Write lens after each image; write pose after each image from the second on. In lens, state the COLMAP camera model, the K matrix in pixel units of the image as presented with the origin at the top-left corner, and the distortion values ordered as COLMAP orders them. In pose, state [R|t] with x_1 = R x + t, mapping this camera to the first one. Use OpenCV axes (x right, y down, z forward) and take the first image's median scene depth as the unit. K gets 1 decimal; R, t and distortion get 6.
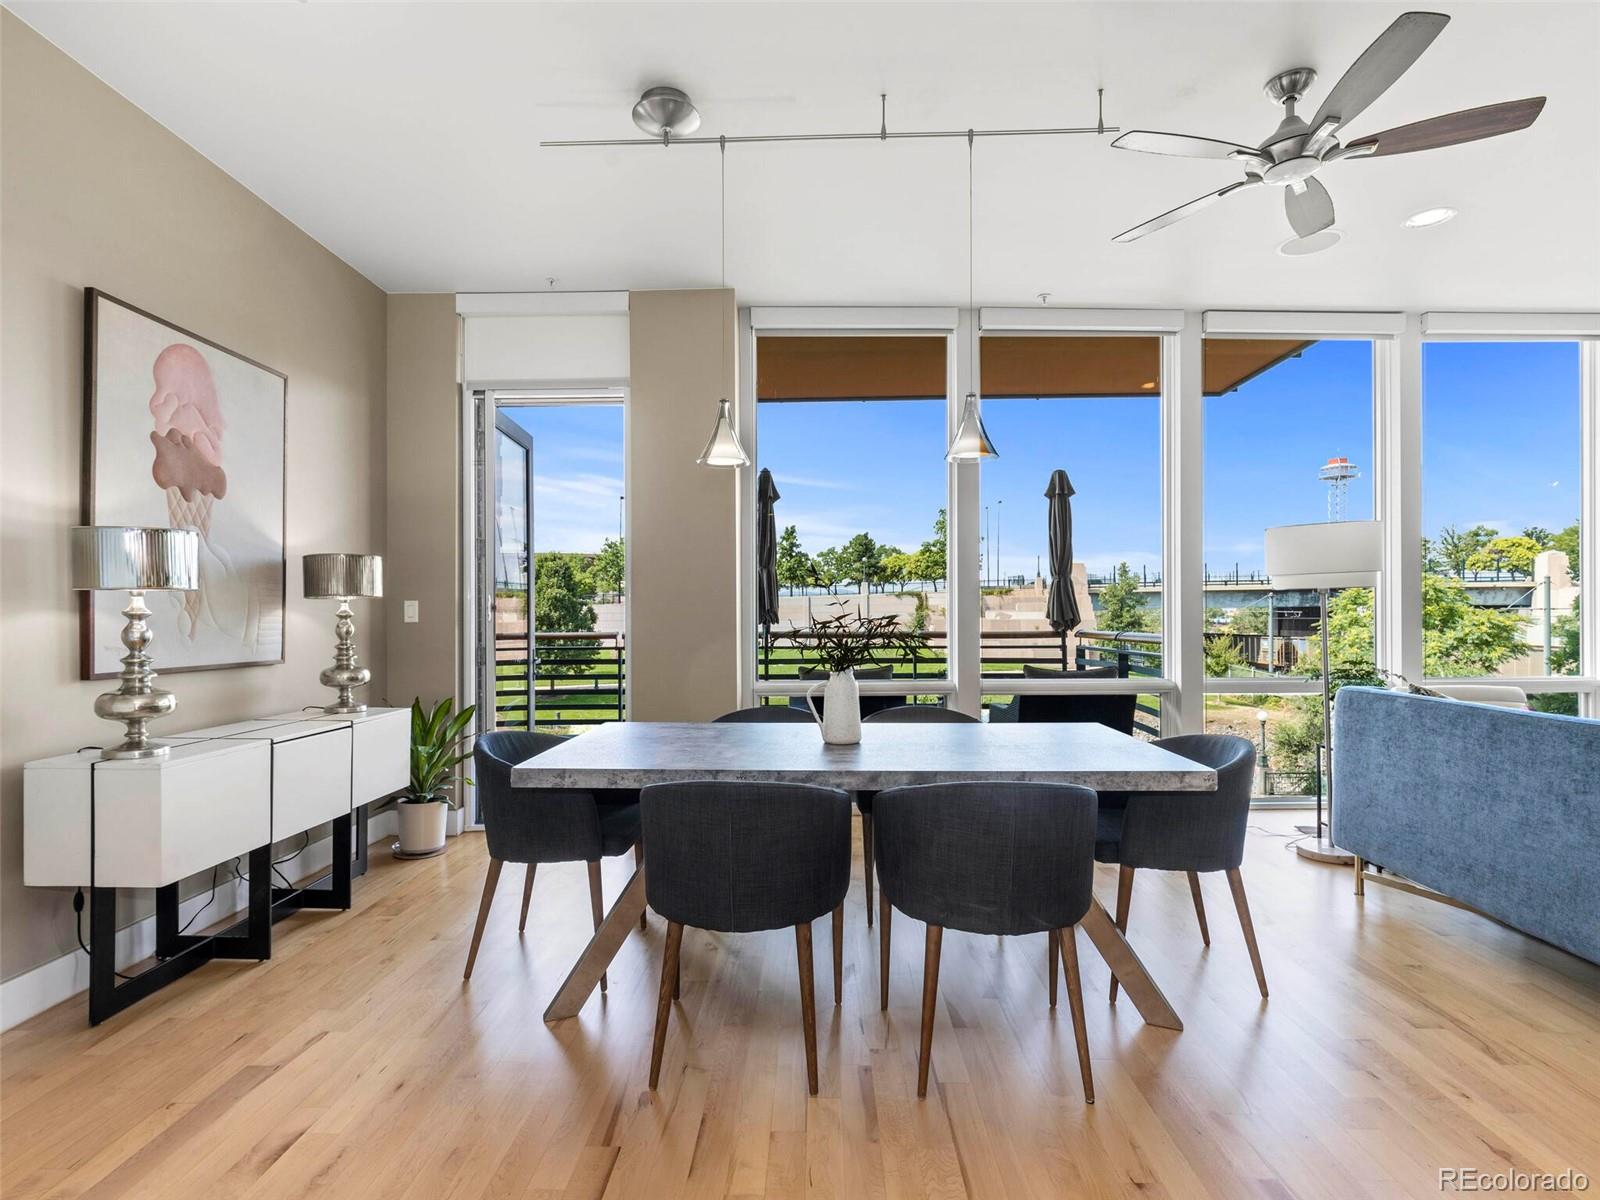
lens RADIAL K [[804.9, 0, 798.8], [0, 804.9, 619.6], [0, 0, 1]] dist [0.005596, -0.001656]
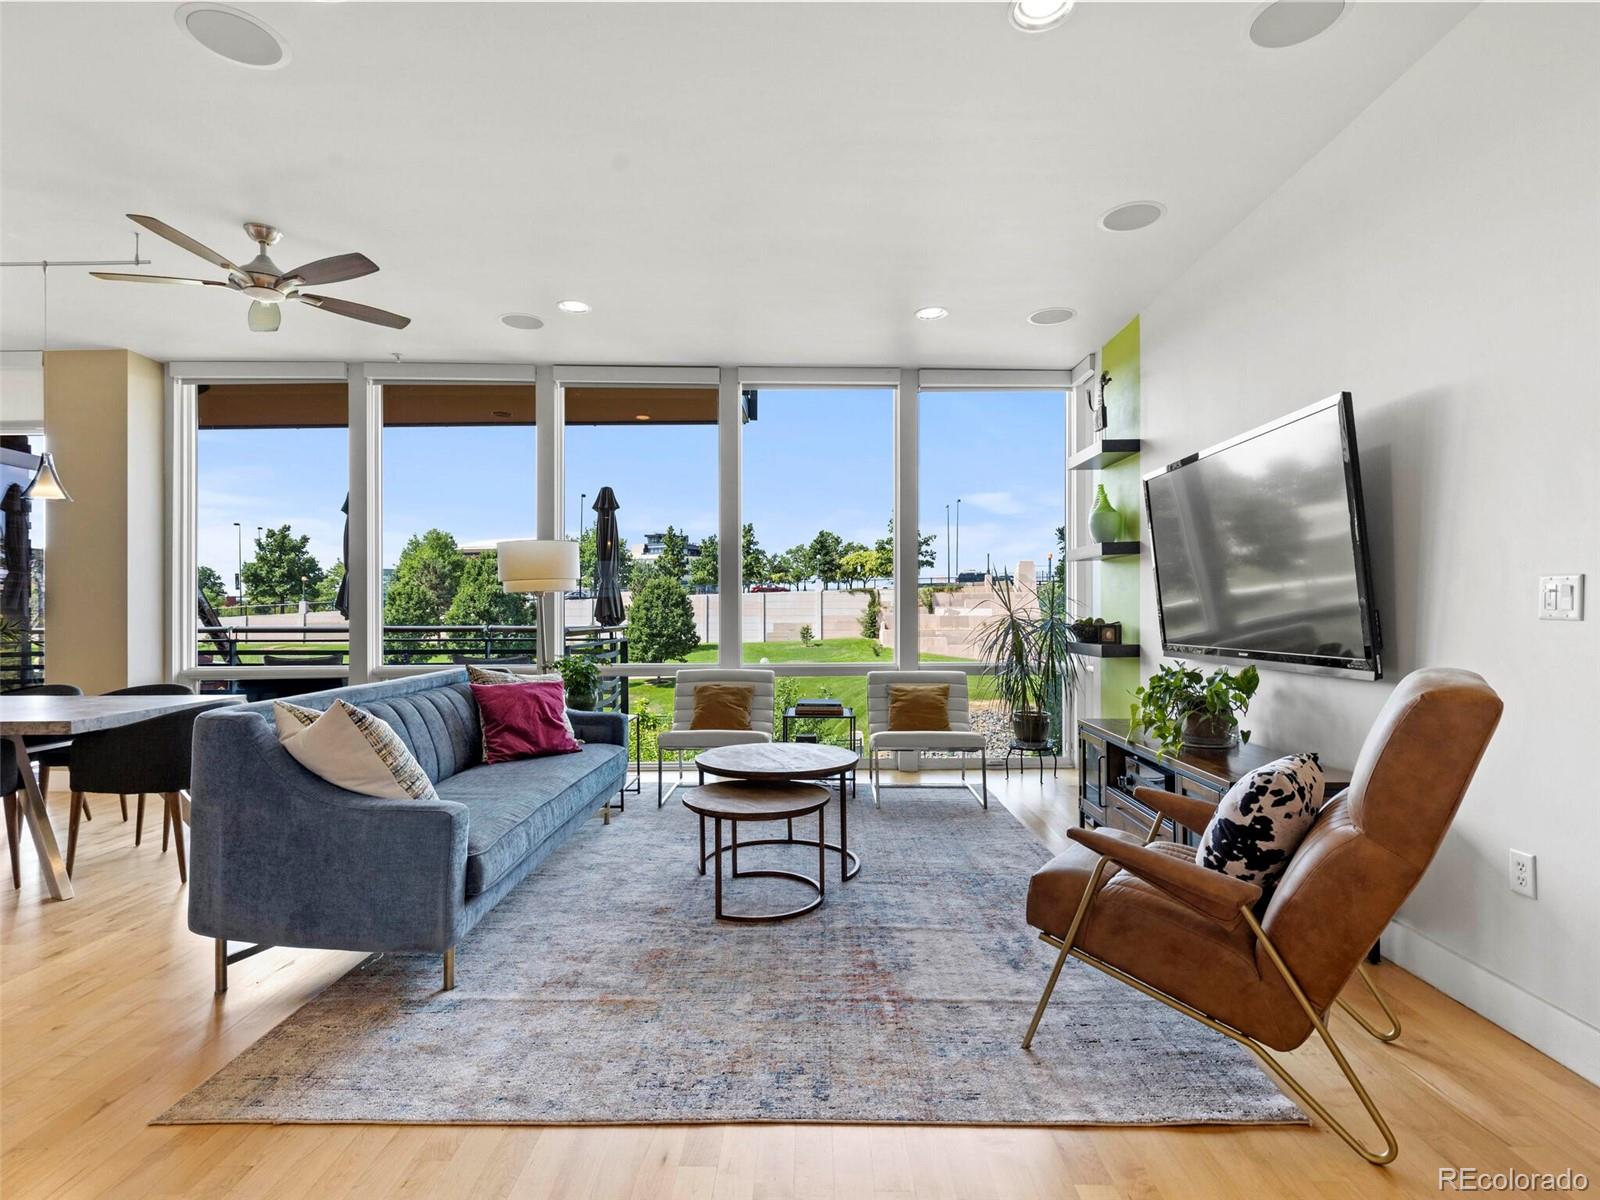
lens RADIAL K [[804.9, 0, 796.0], [0, 804.9, 610.0], [0, 0, 1]] dist [0.005596, -0.001656]
pose [[0.999985, 0.000111, 0.005401, 0.857337], [-0.000072, 0.999974, -0.007191, -0.001314], [-0.005402, 0.007191, 0.999960, -0.219946]]
